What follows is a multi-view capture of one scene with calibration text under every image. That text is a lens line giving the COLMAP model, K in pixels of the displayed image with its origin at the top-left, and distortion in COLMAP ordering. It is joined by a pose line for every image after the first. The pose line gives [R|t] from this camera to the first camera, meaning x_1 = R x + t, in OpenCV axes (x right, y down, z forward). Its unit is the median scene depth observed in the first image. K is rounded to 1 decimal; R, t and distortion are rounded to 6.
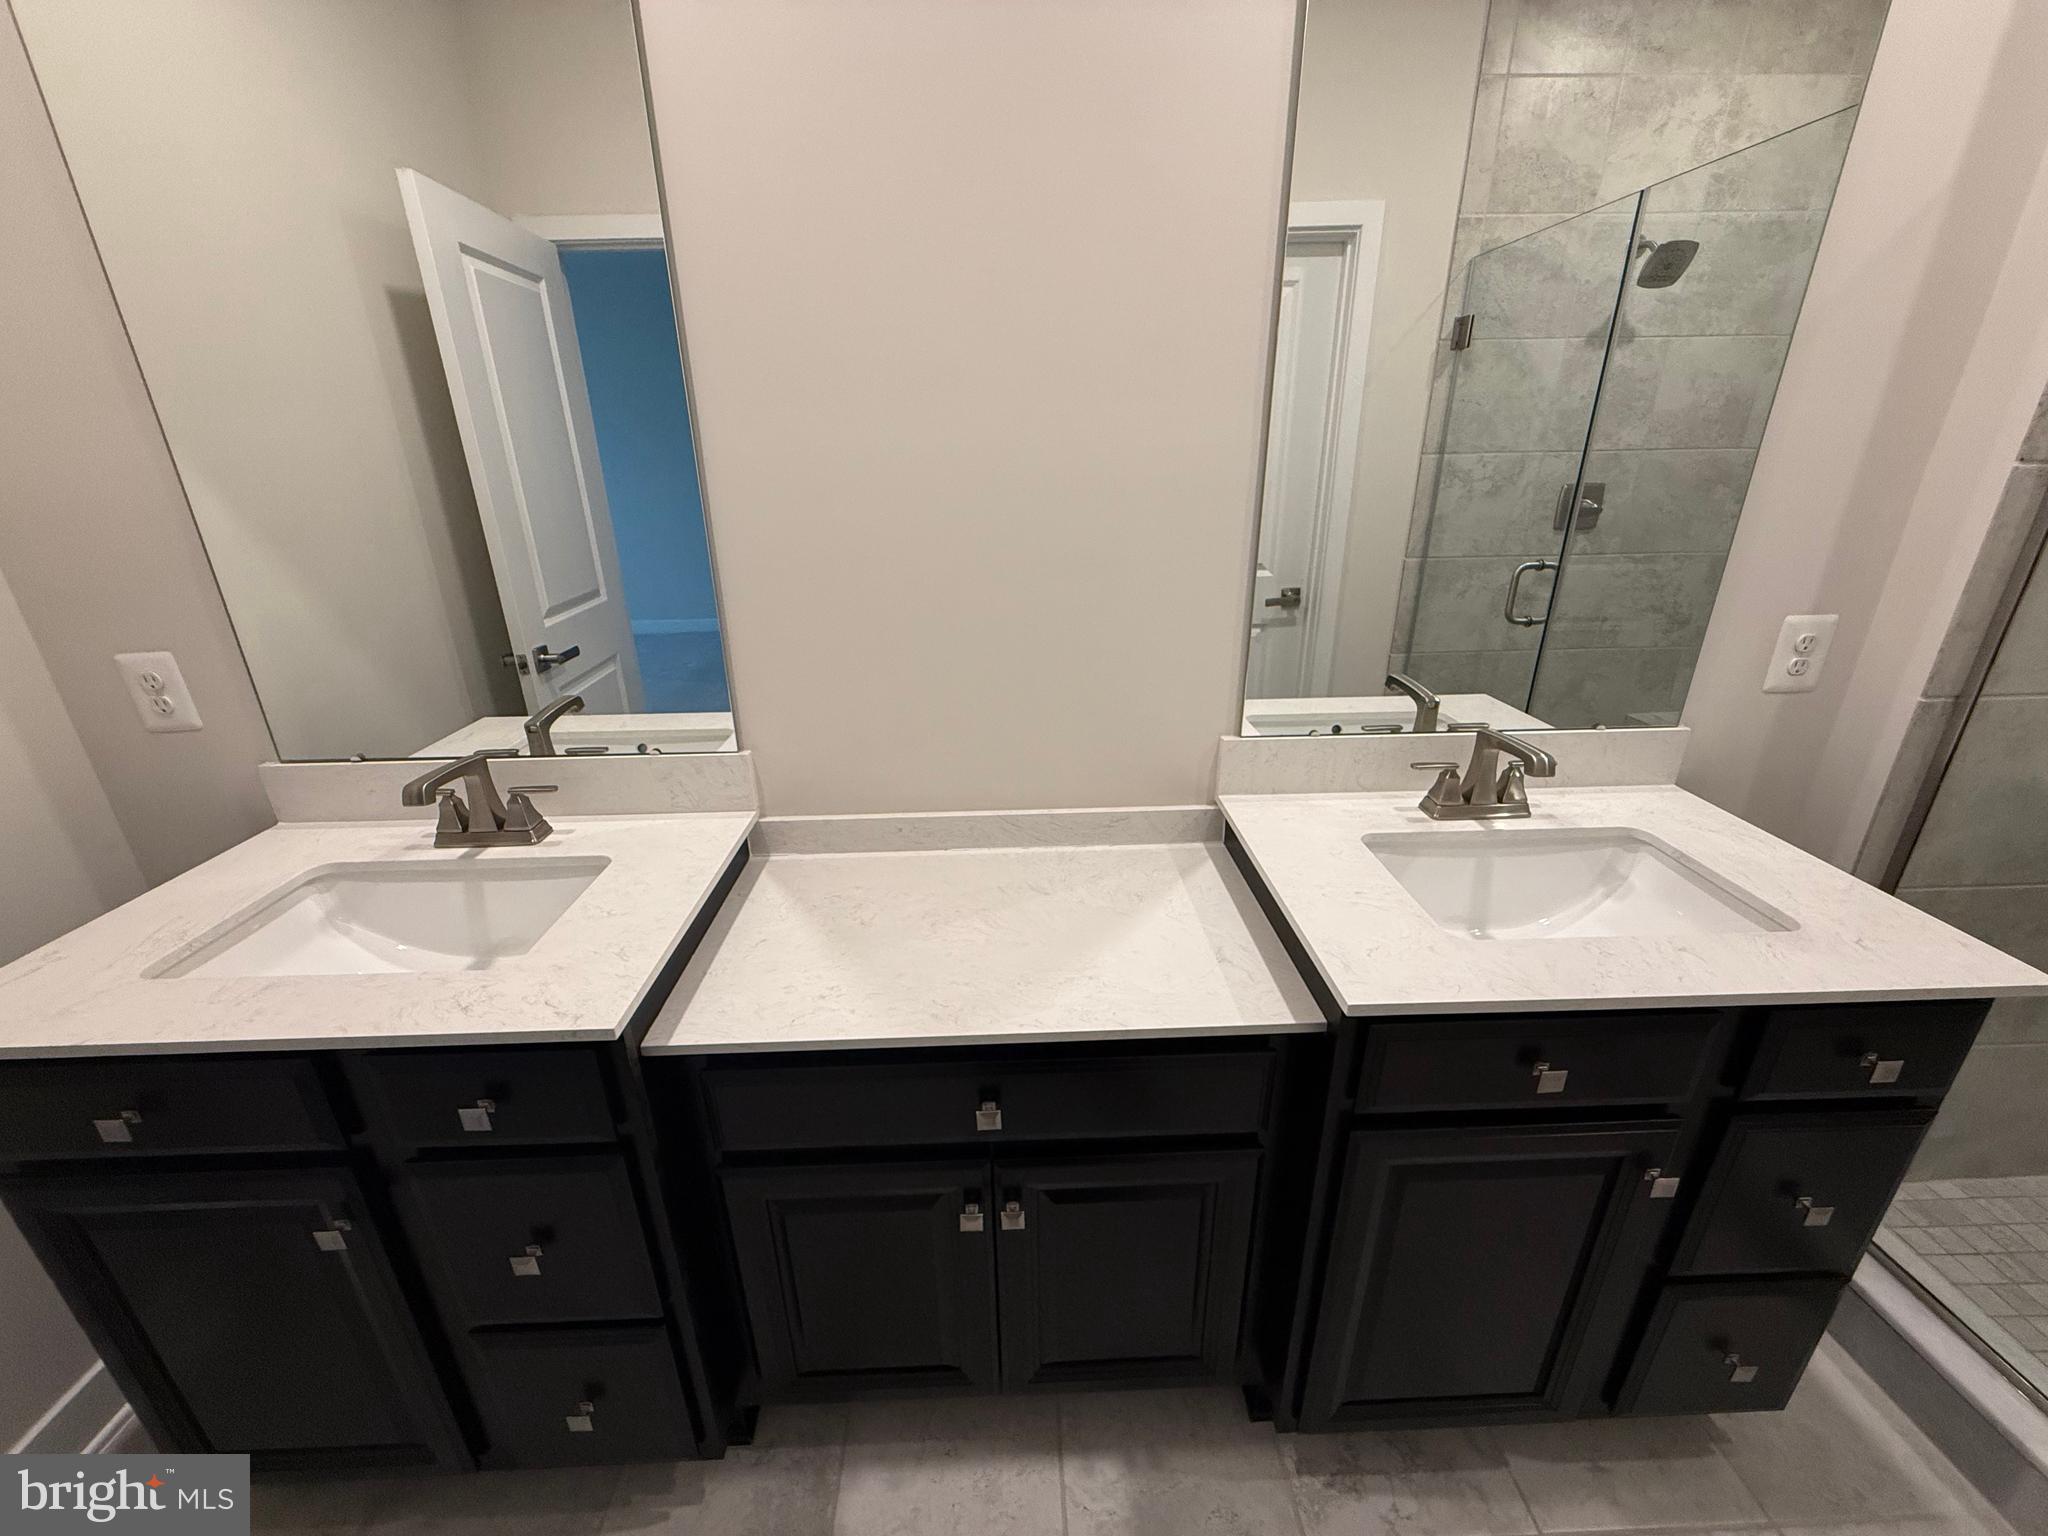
lens RADIAL K [[813.4, 0, 1006.3], [0, 813.4, 763.3], [0, 0, 1]] dist [-0.001249, 0.000365]
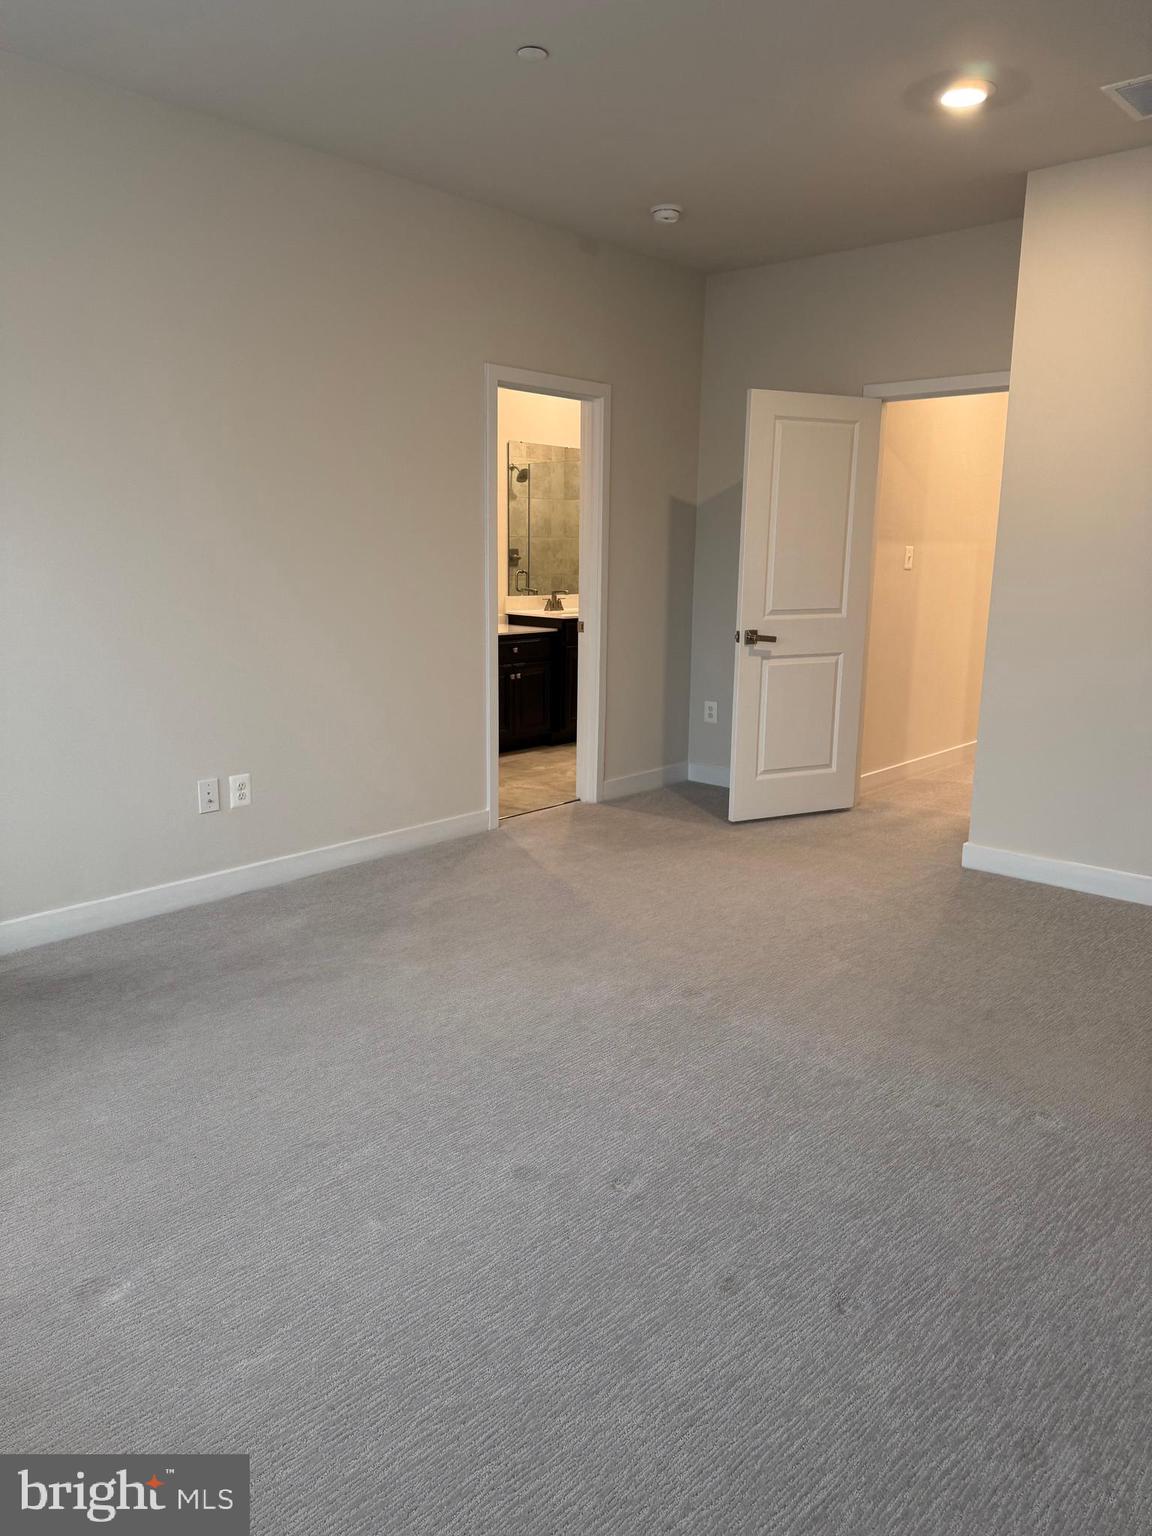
lens RADIAL K [[1077.0, 0, 577.5], [0, 1077.0, 772.3], [0, 0, 1]] dist [0.019848, -0.026707]
pose [[0.688635, -0.129114, 0.713521, -3.657789], [0.244622, 0.967699, -0.060981, 1.311185], [-0.682600, 0.216536, 0.697975, -3.009011]]
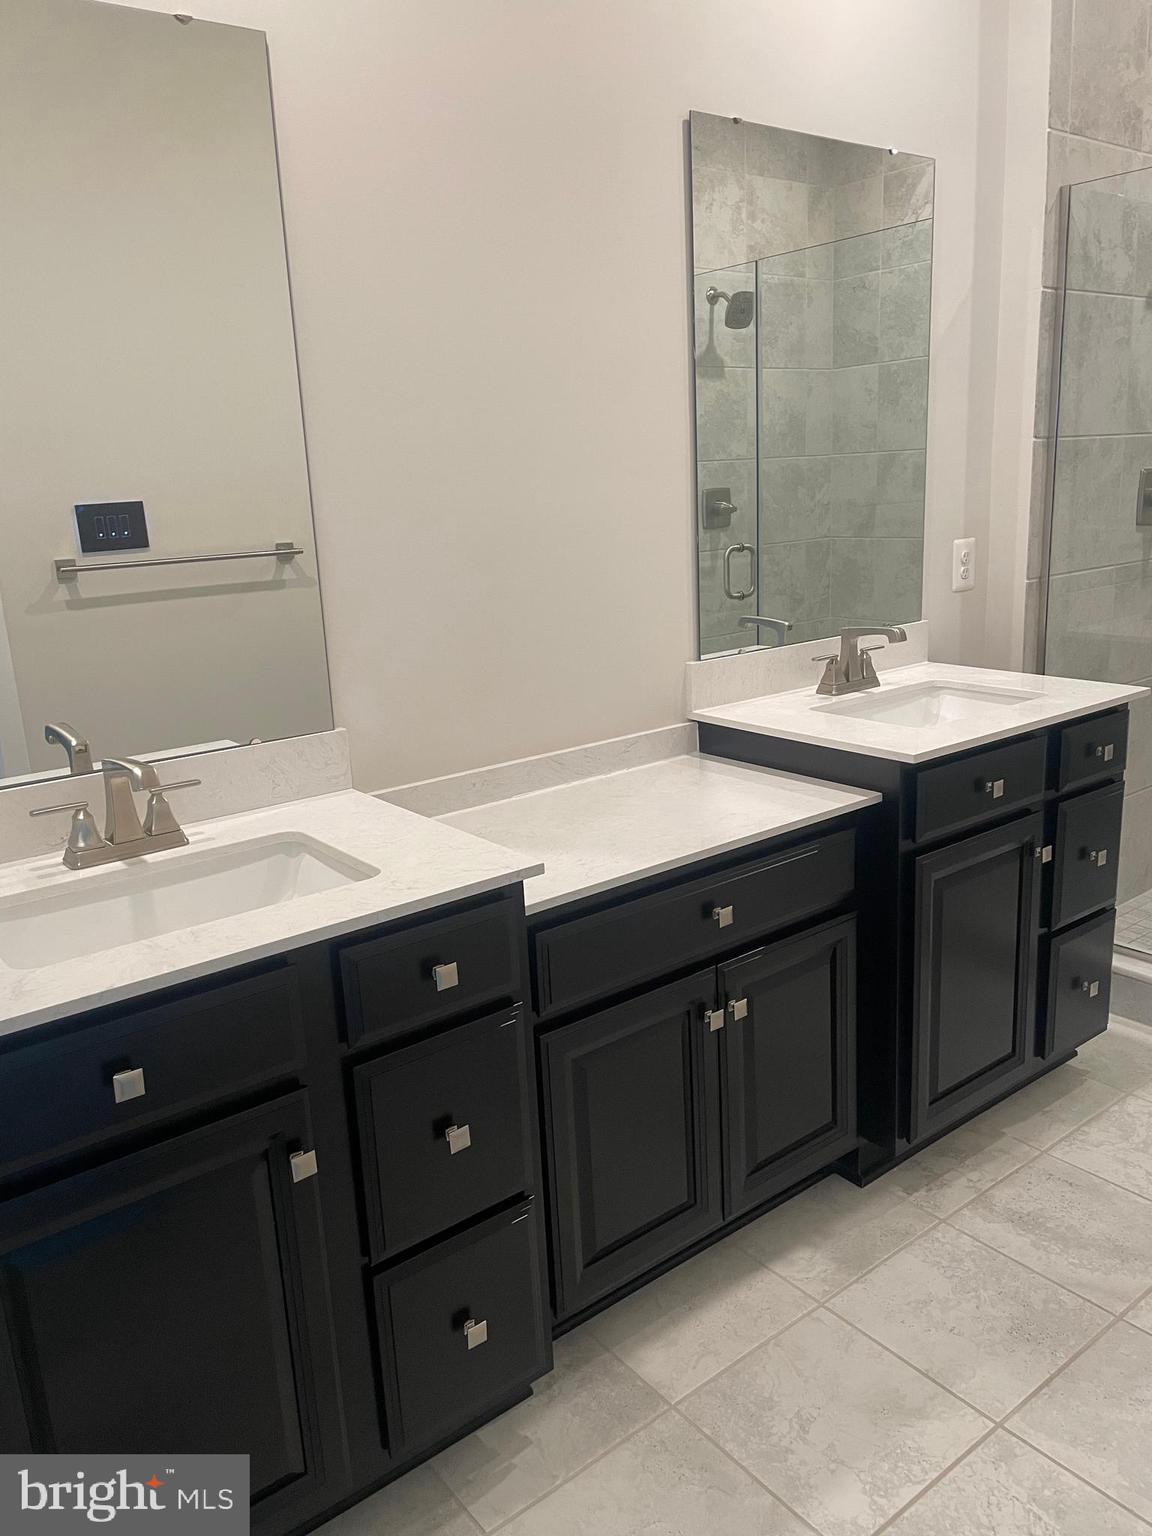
lens RADIAL K [[1161.4, 0, 579.0], [0, 1161.4, 757.6], [0, 0, 1]] dist [0.060750, -0.064820]
pose [[0.806541, -0.160677, 0.568924, -0.935521], [0.245332, 0.966547, -0.074823, 0.207372], [-0.537870, 0.199923, 0.818979, -0.345138]]
